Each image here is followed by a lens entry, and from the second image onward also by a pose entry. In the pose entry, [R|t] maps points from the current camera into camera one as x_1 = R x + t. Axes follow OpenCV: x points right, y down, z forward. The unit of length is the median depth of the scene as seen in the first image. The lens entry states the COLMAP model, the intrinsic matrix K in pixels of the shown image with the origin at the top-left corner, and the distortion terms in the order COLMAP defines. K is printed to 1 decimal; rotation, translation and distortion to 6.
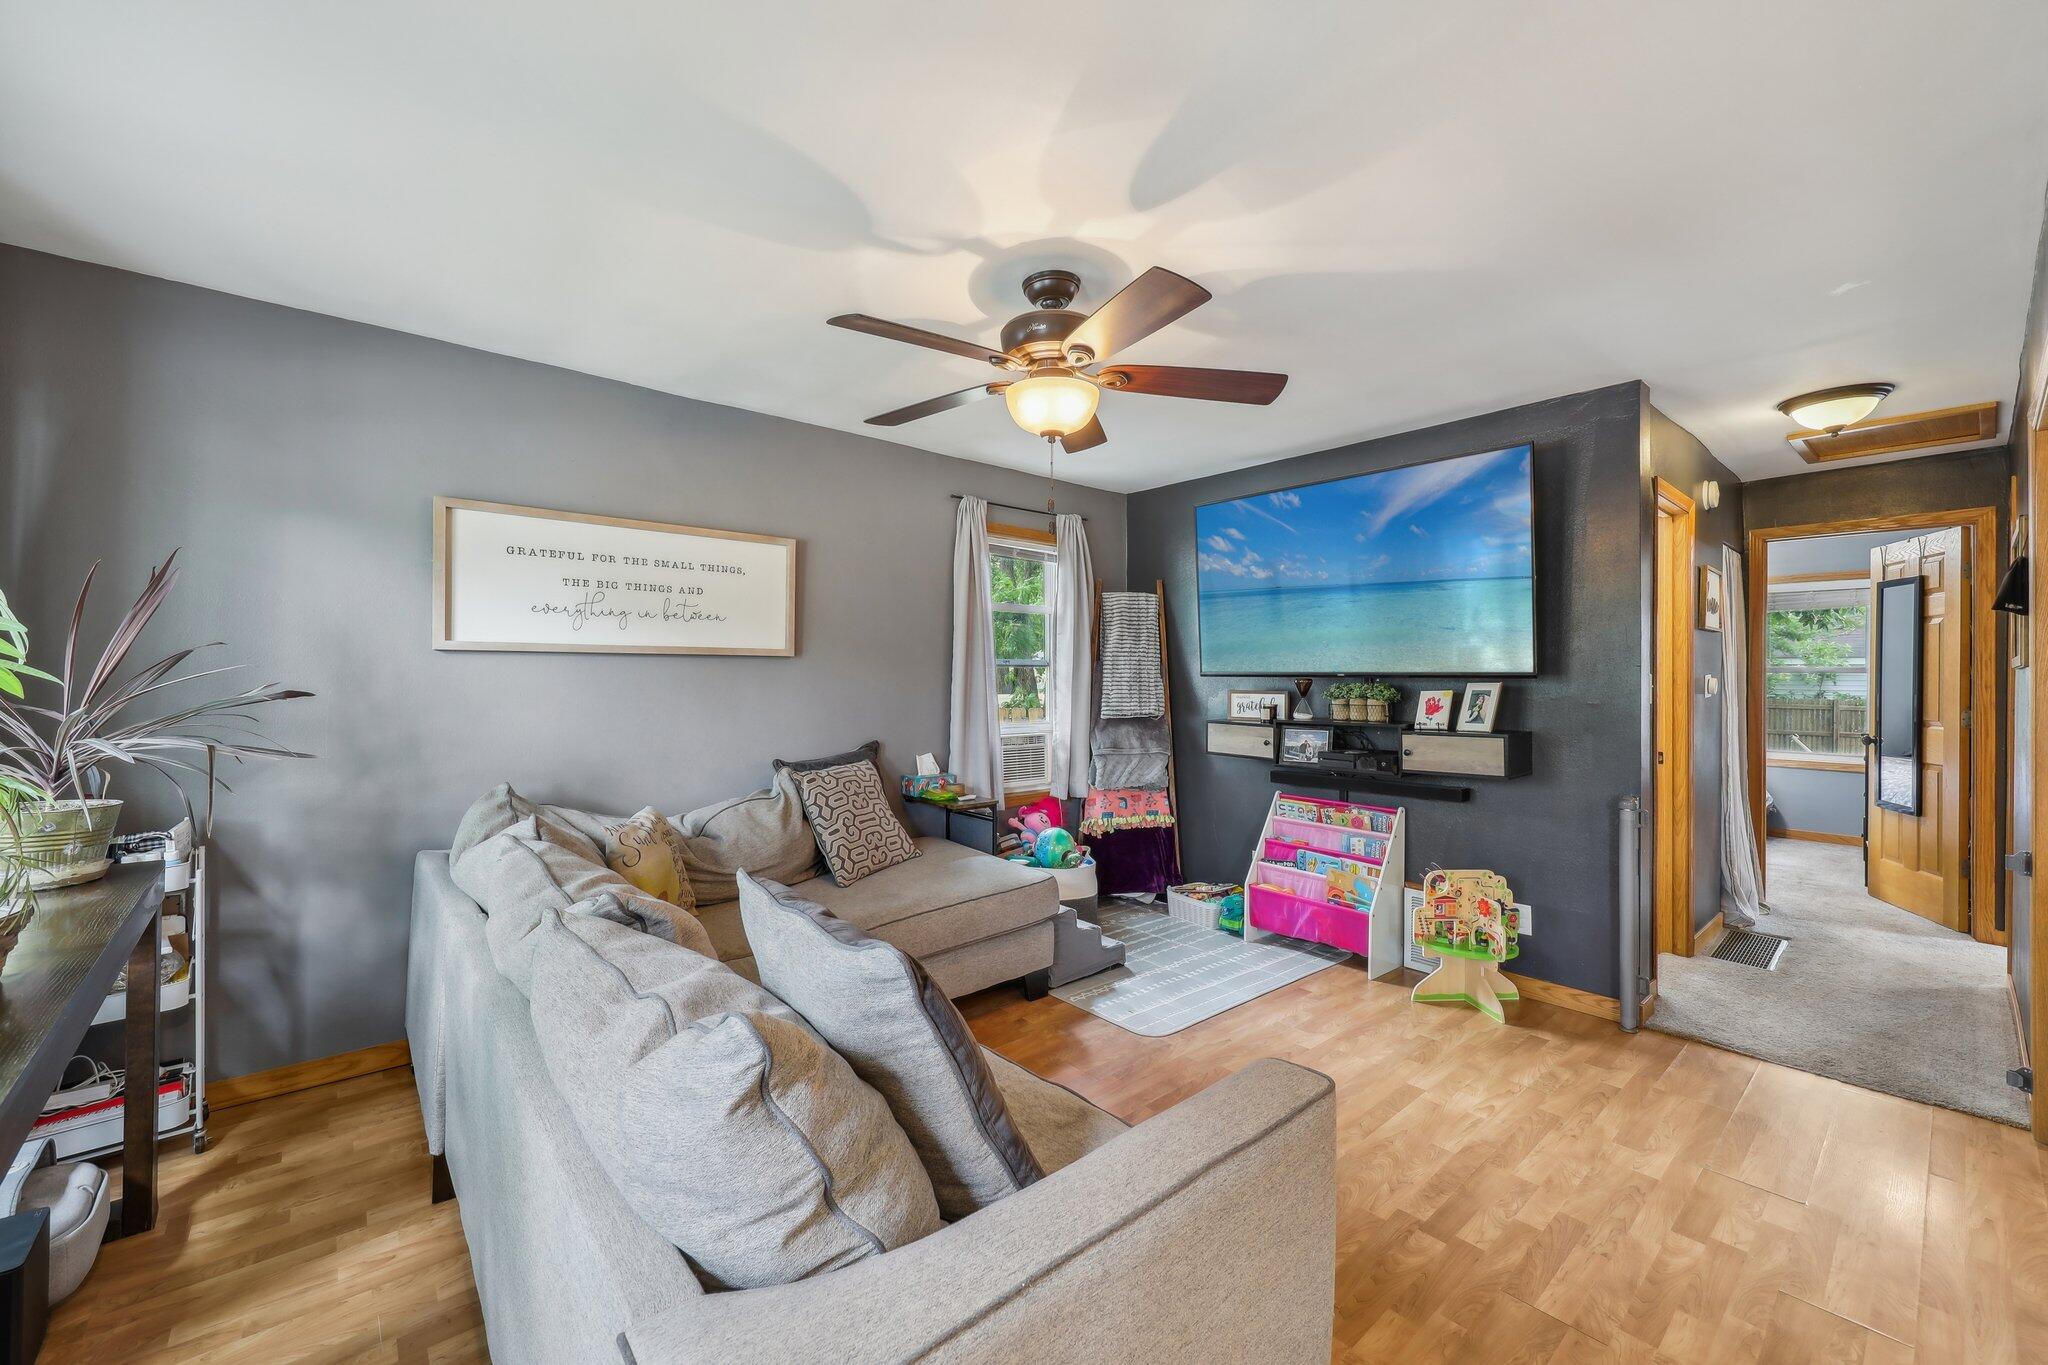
lens RADIAL K [[809.3, 0, 1033.3], [0, 809.3, 678.6], [0, 0, 1]] dist [0.009674, -0.000156]
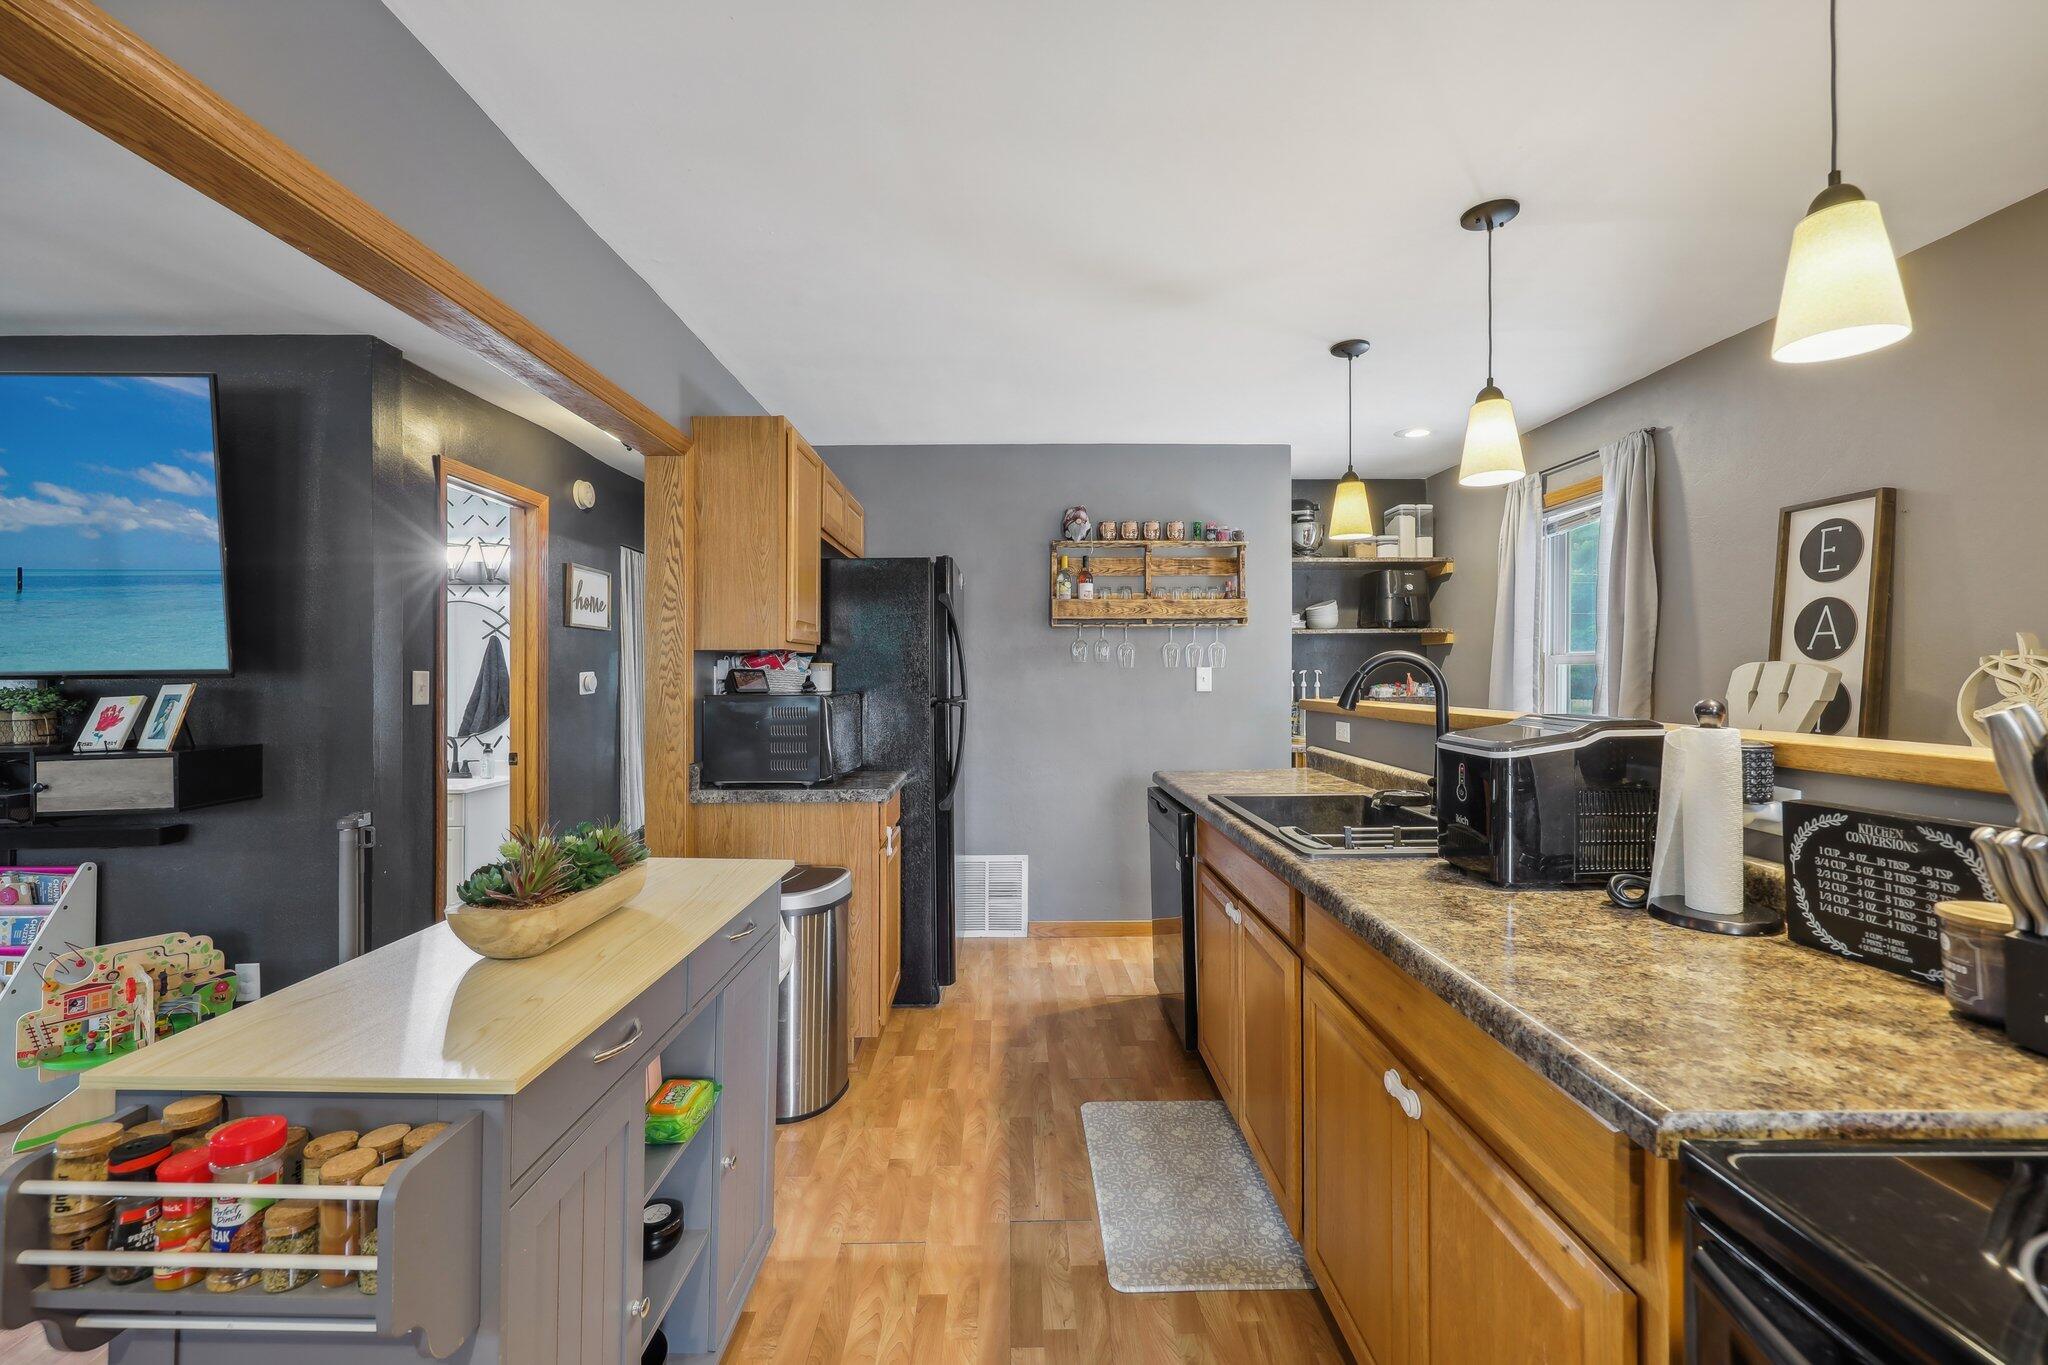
lens RADIAL K [[809.3, 0, 1005.7], [0, 809.3, 678.1], [0, 0, 1]] dist [0.009674, -0.000156]
pose [[0.646777, -0.013739, 0.762555, 0.430299], [0.013158, 0.999890, 0.006855, 0.003728], [-0.762565, 0.005600, 0.646887, -0.072074]]
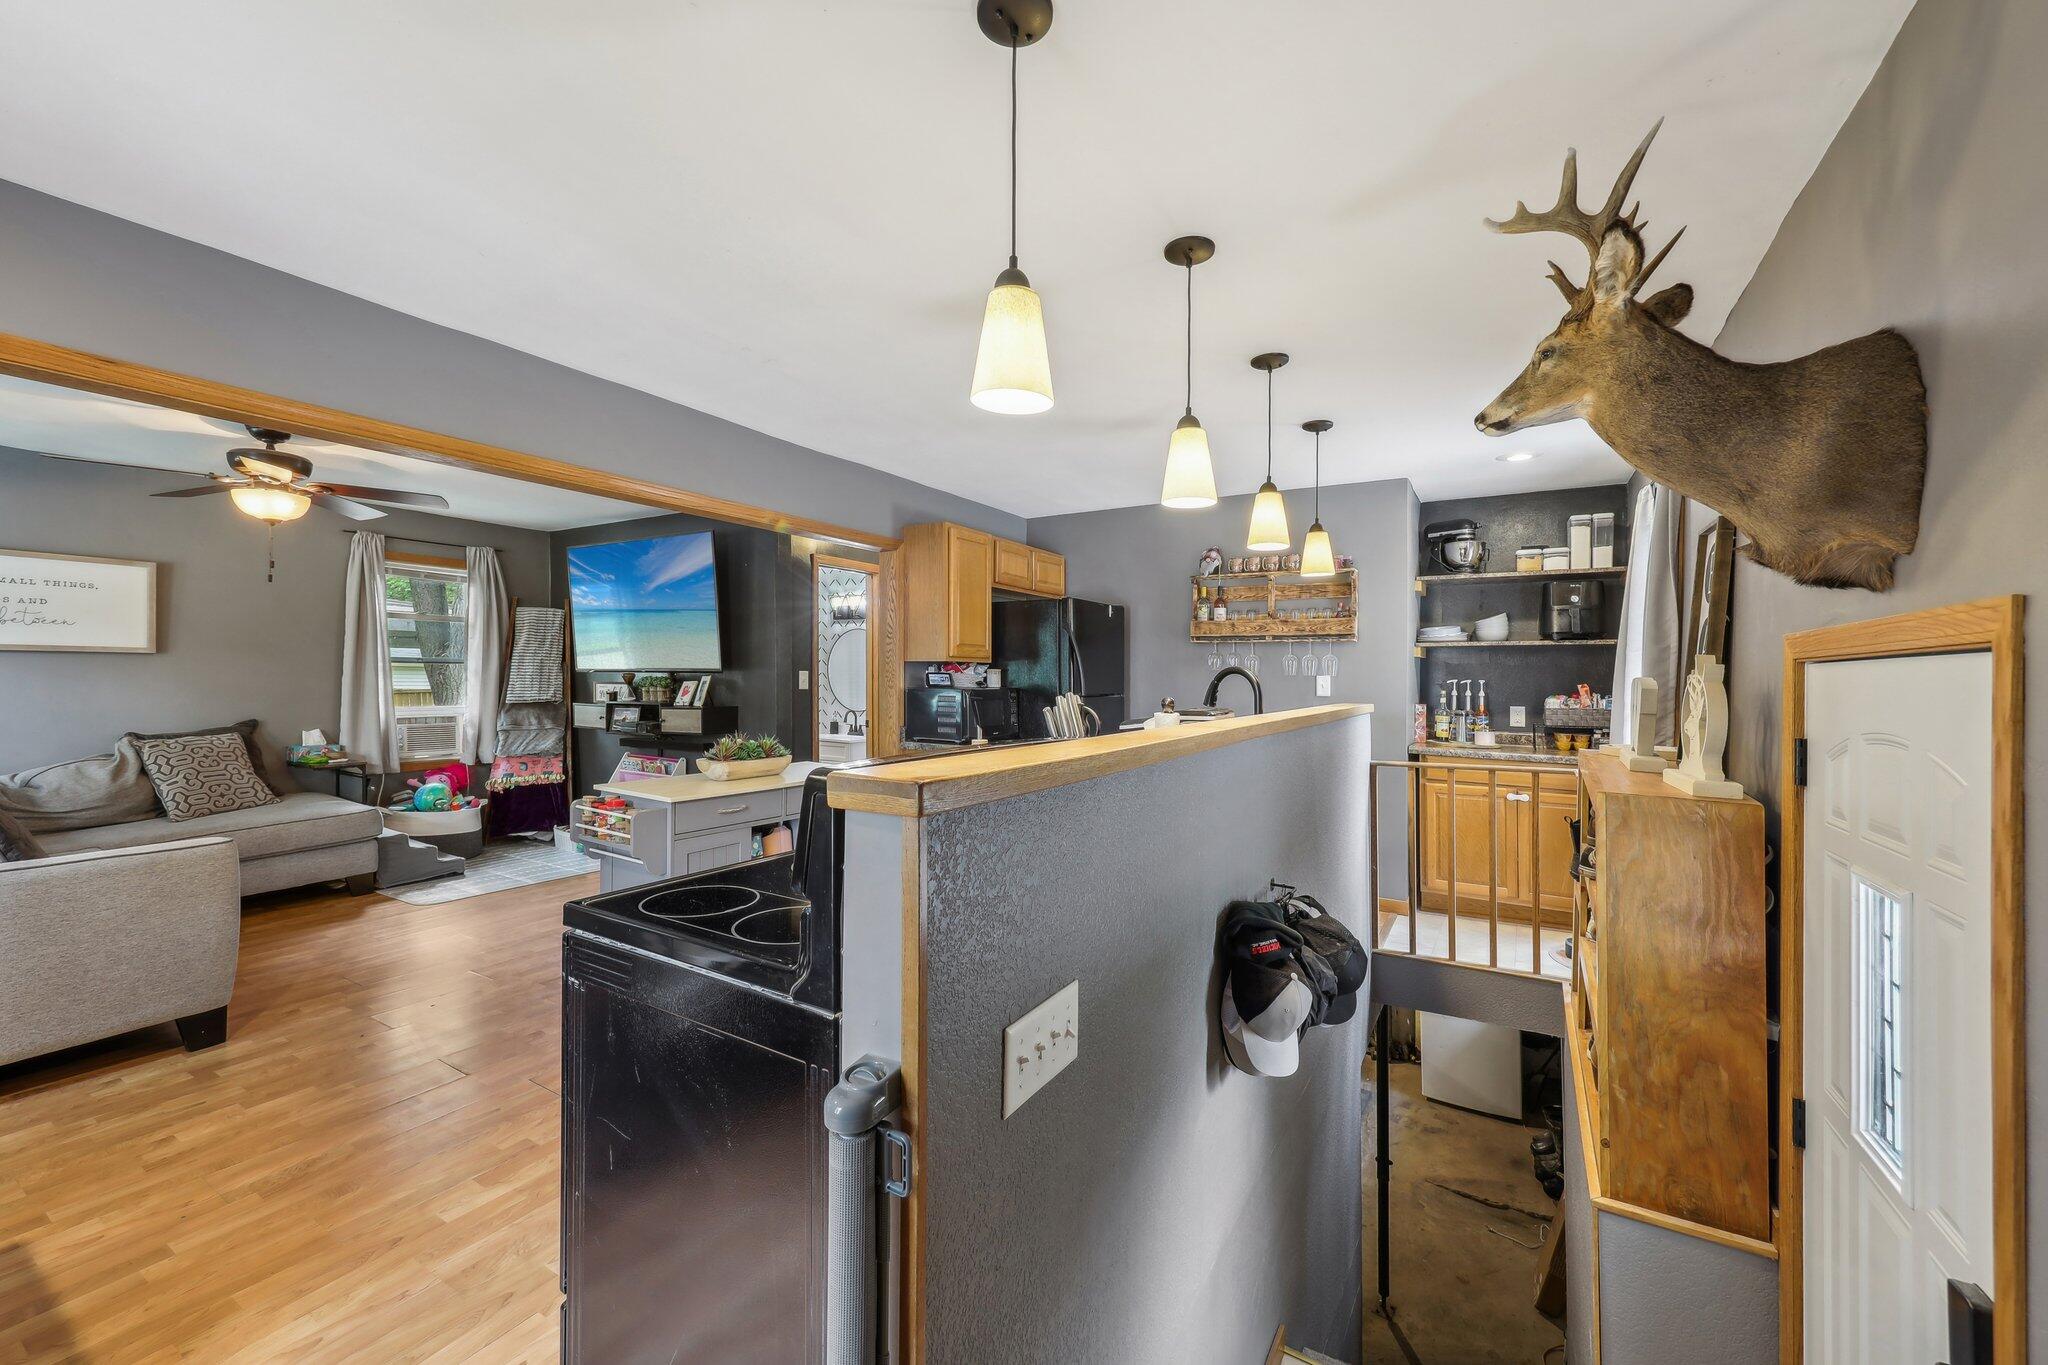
lens RADIAL K [[809.3, 0, 1038.6], [0, 809.3, 685.9], [0, 0, 1]] dist [0.009674, -0.000156]
pose [[0.948529, 0.000743, 0.316689, 0.609200], [-0.004411, 0.999931, 0.010864, 0.004022], [-0.316660, -0.011702, 0.948467, -0.662950]]
